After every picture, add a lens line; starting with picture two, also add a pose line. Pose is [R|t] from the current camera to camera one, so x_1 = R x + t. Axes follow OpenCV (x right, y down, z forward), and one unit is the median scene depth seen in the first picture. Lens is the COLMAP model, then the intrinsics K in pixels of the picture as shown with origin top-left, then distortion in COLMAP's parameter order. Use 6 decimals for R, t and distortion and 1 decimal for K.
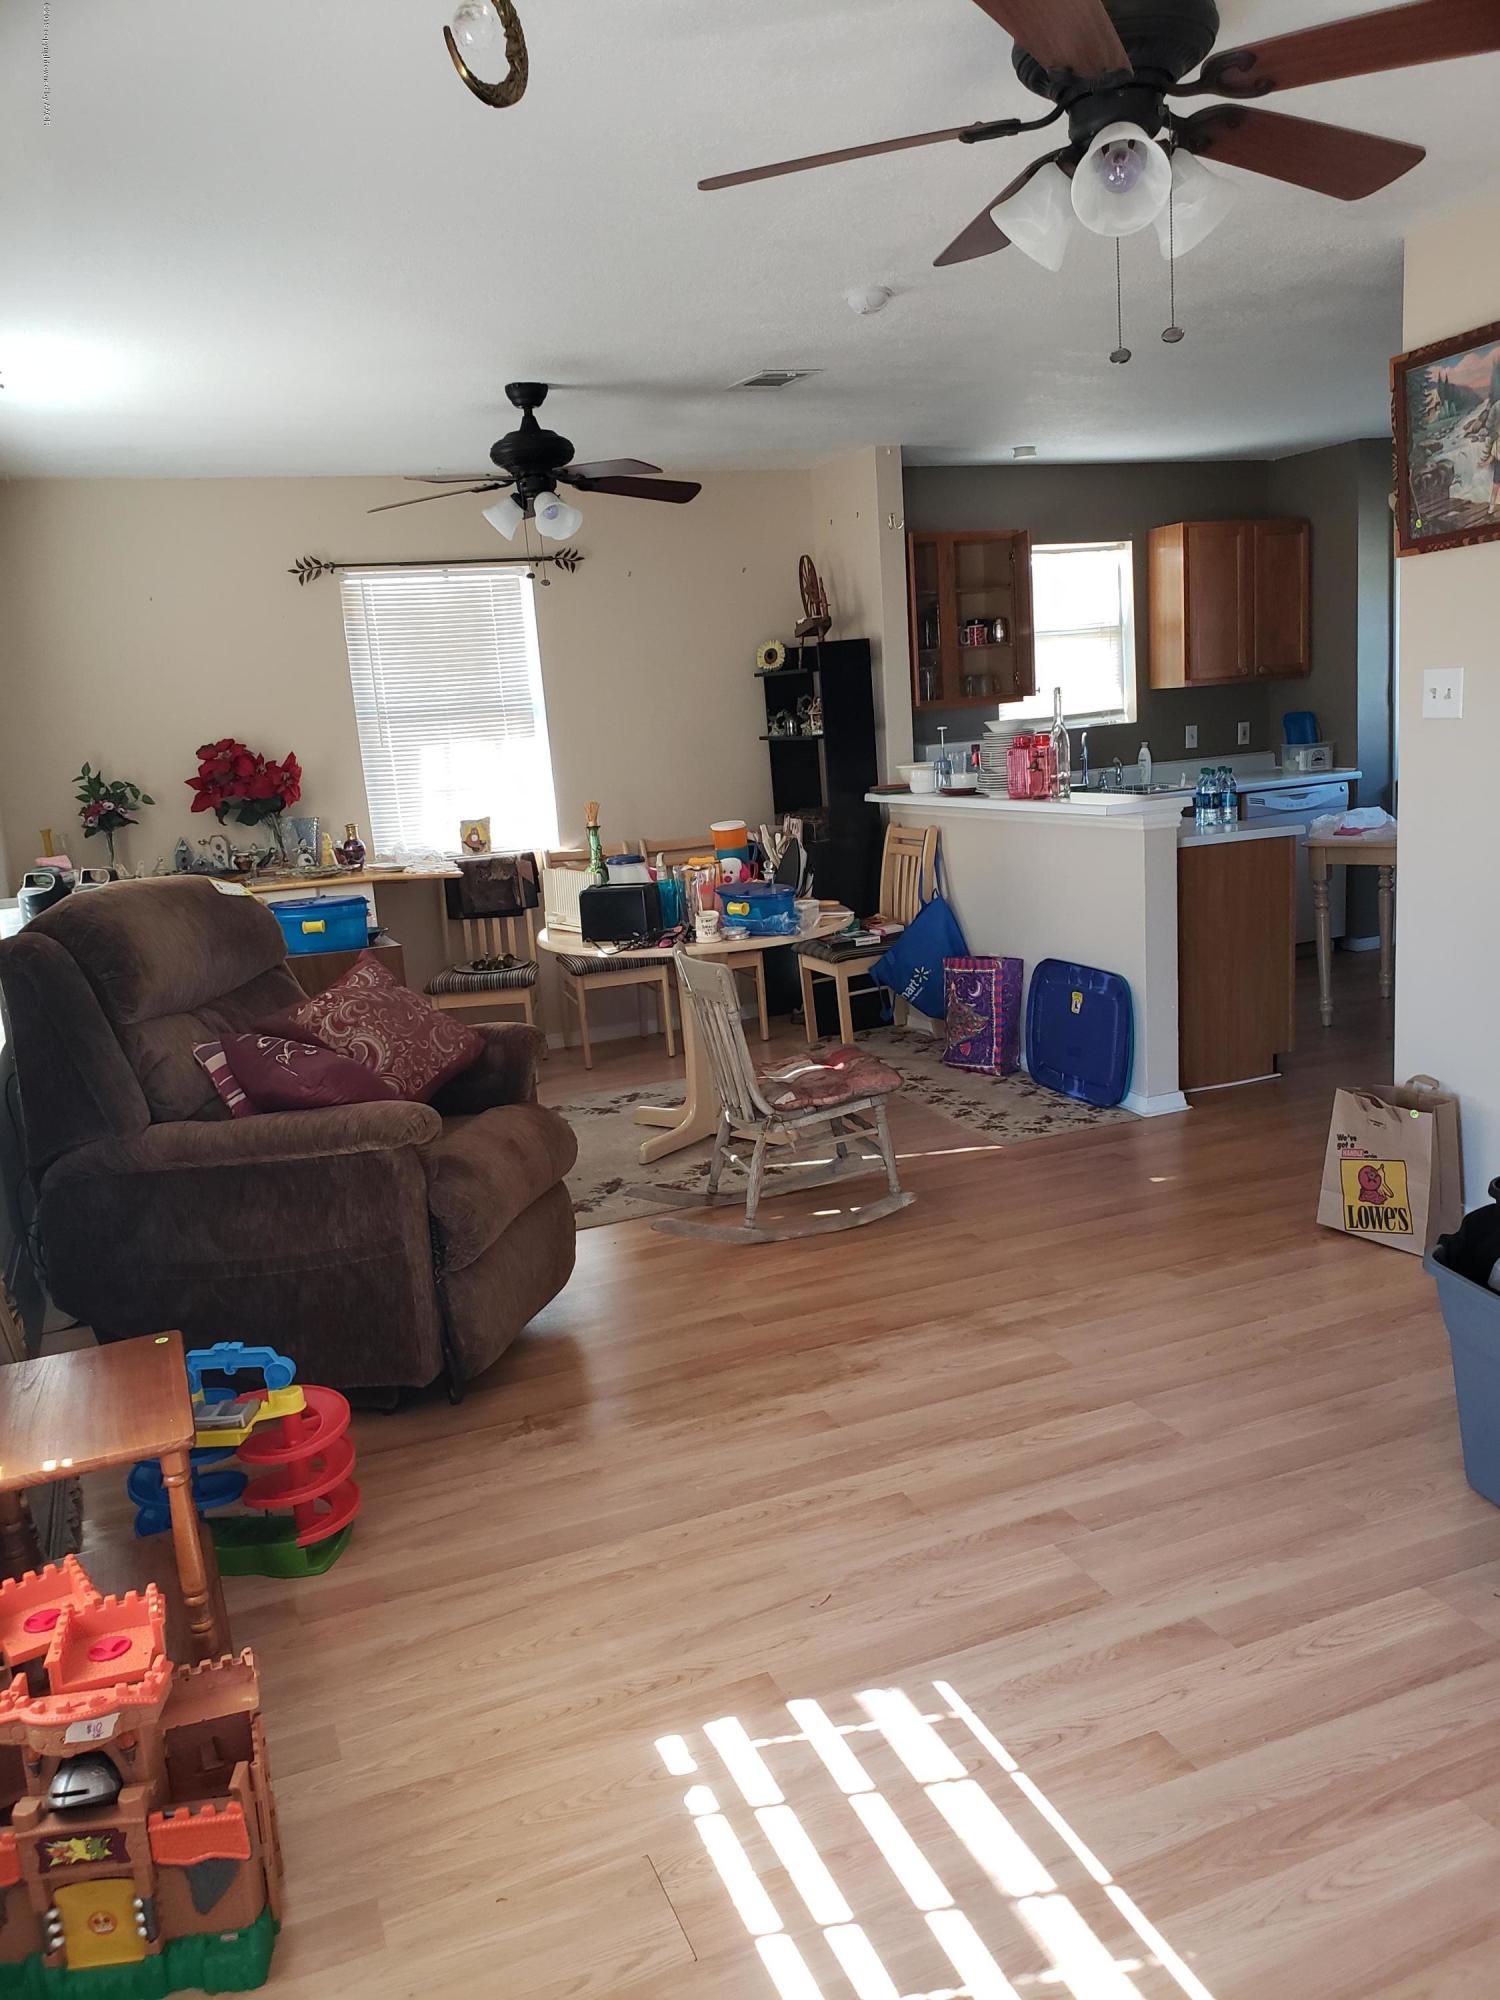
lens RADIAL K [[1570.1, 0, 750.0], [0, 1570.1, 1000.0], [0, 0, 1]] dist [0.013514, 0.019032]
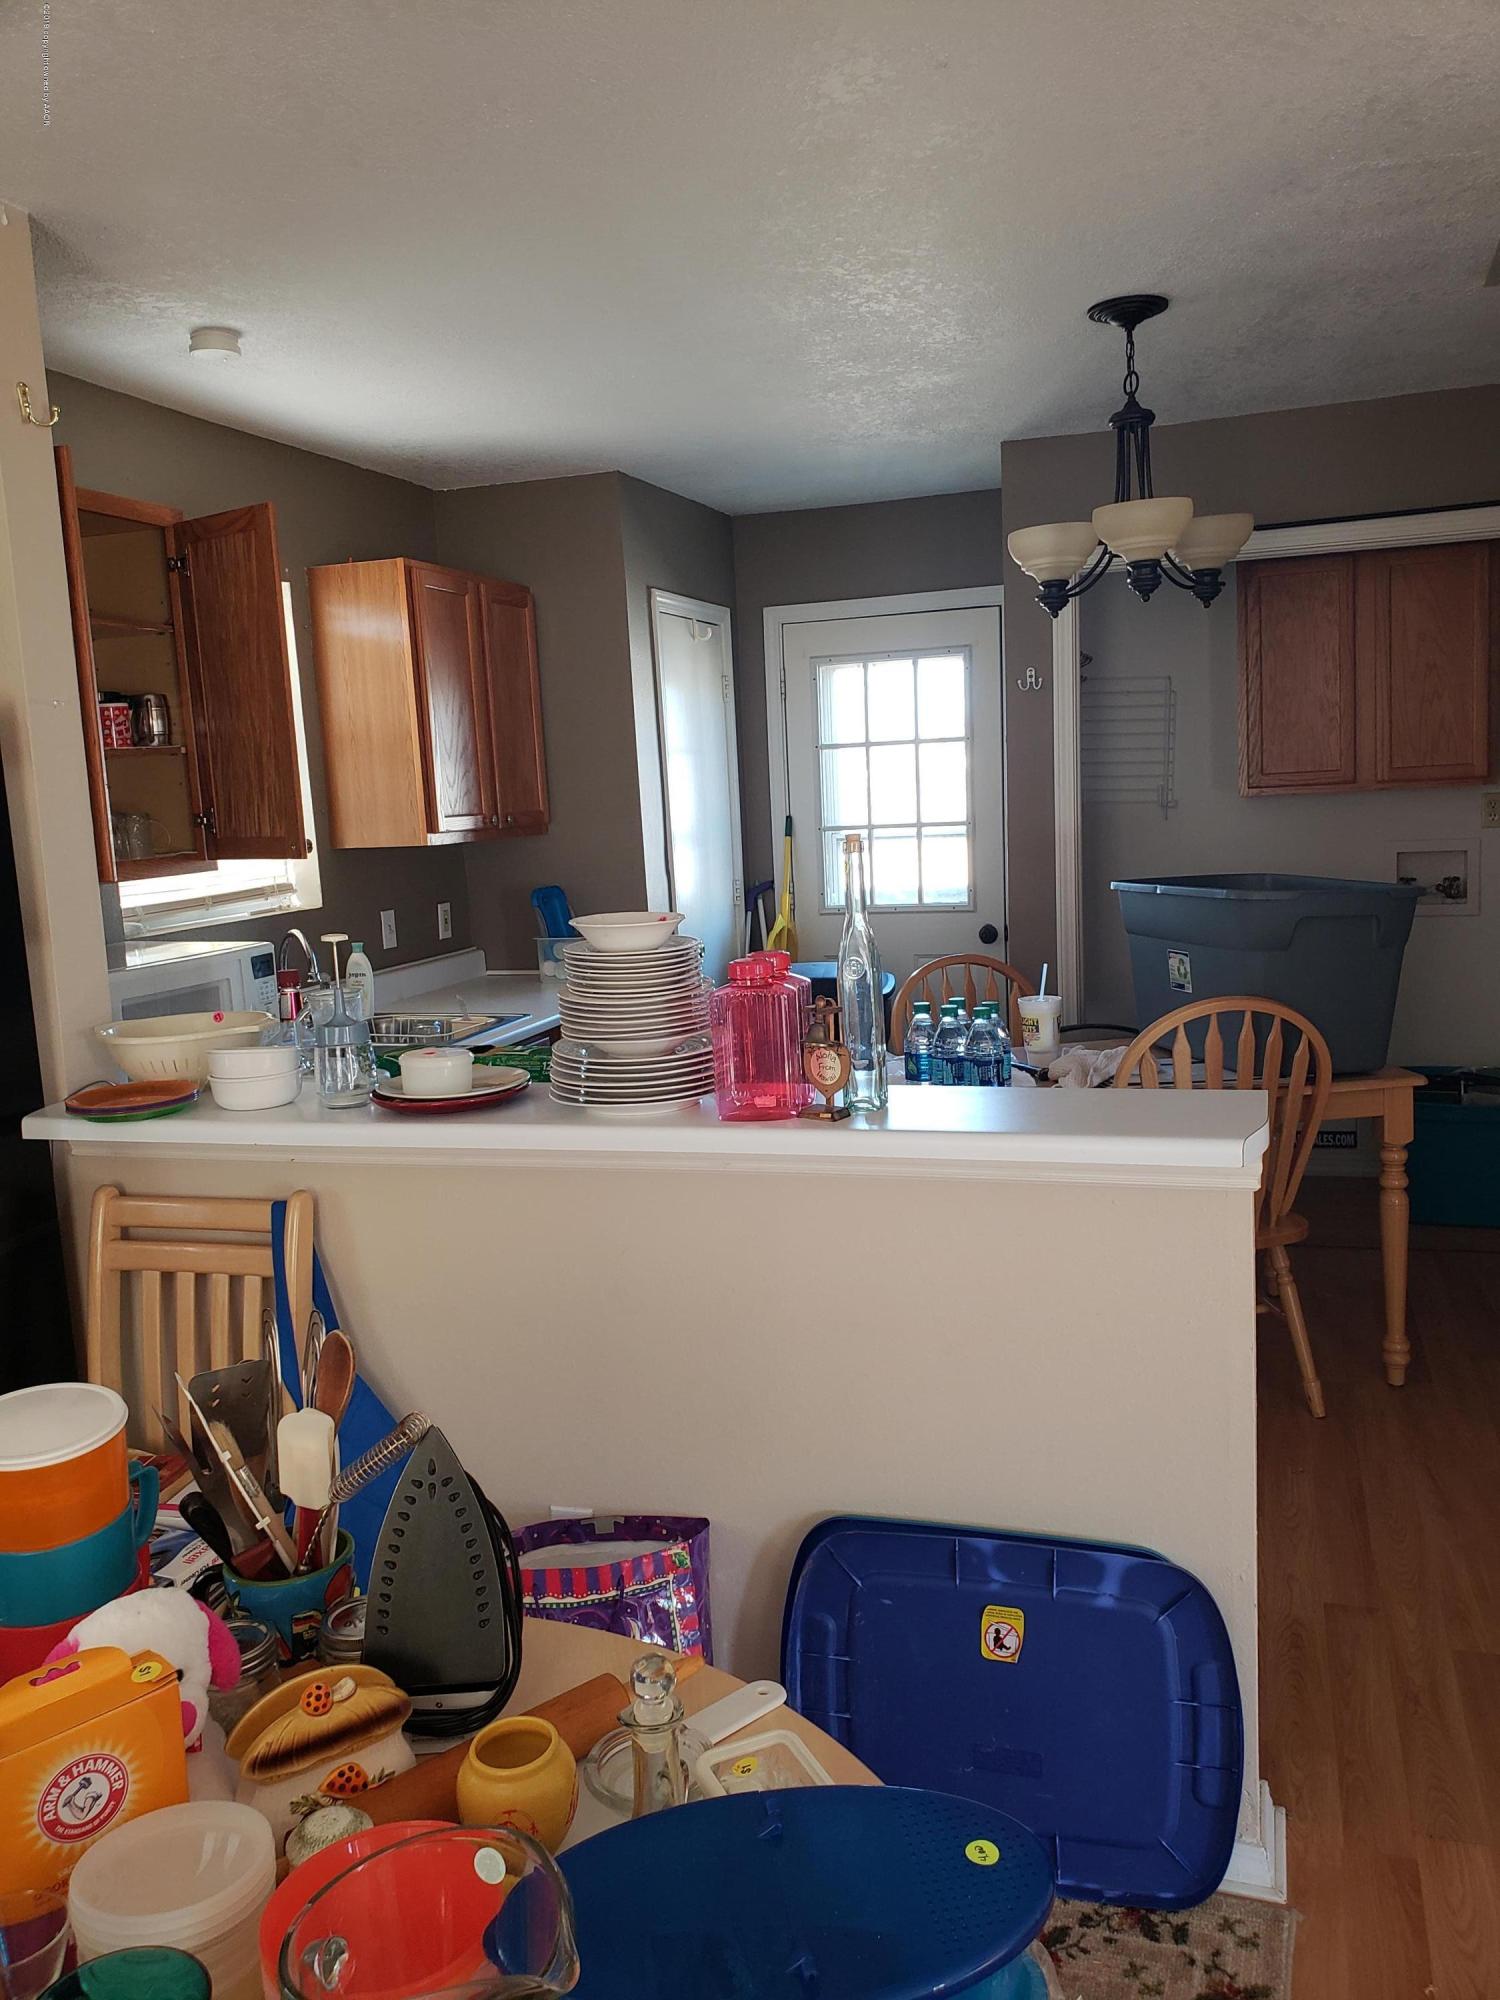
lens RADIAL K [[1570.1, 0, 750.0], [0, 1570.1, 1000.0], [0, 0, 1]] dist [0.013514, 0.019032]
pose [[0.644196, -0.066712, 0.761946, -0.091097], [0.146980, 0.988420, -0.037725, -0.114586], [-0.750606, 0.136293, 0.646541, 0.603523]]
